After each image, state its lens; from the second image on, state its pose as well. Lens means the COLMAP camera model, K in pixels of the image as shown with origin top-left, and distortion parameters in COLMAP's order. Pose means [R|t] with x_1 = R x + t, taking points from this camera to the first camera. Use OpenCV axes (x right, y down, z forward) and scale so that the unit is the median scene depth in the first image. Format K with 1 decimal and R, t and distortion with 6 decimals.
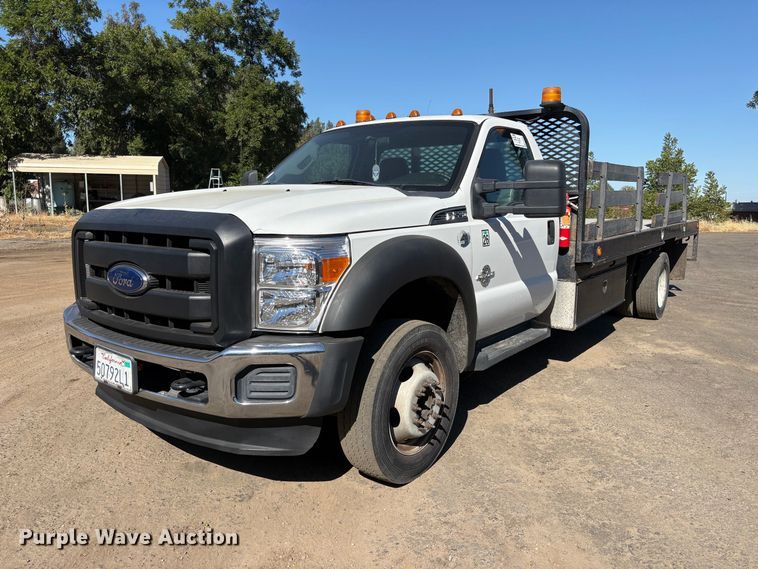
lens RADIAL K [[596.3, 0, 379.0], [0, 596.3, 284.5], [0, 0, 1]] dist [0.008036, 0.001604]
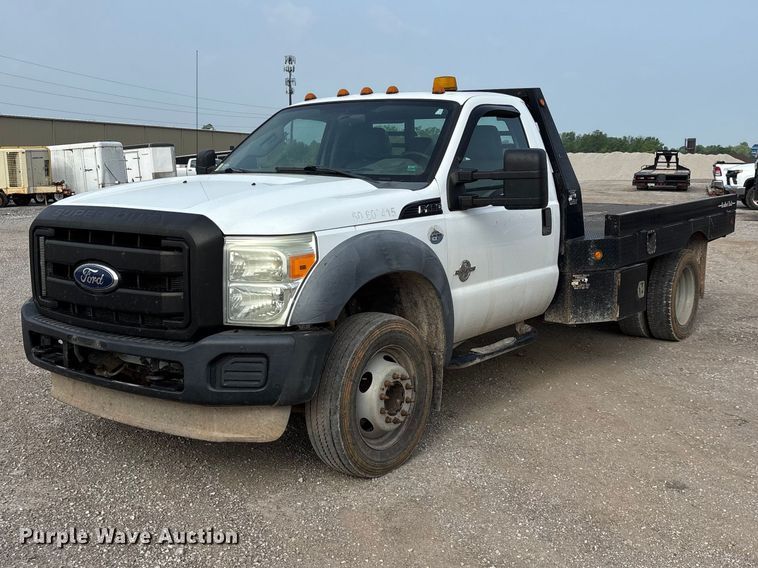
lens RADIAL K [[938.1, 0, 379.0], [0, 938.1, 284.0], [0, 0, 1]] dist [0.085216, 0.001650]
pose [[0.999916, -0.012466, -0.003488, 0.063502], [0.012438, 0.999892, -0.007811, 0.019782], [0.003585, 0.007767, 0.999963, -0.609102]]
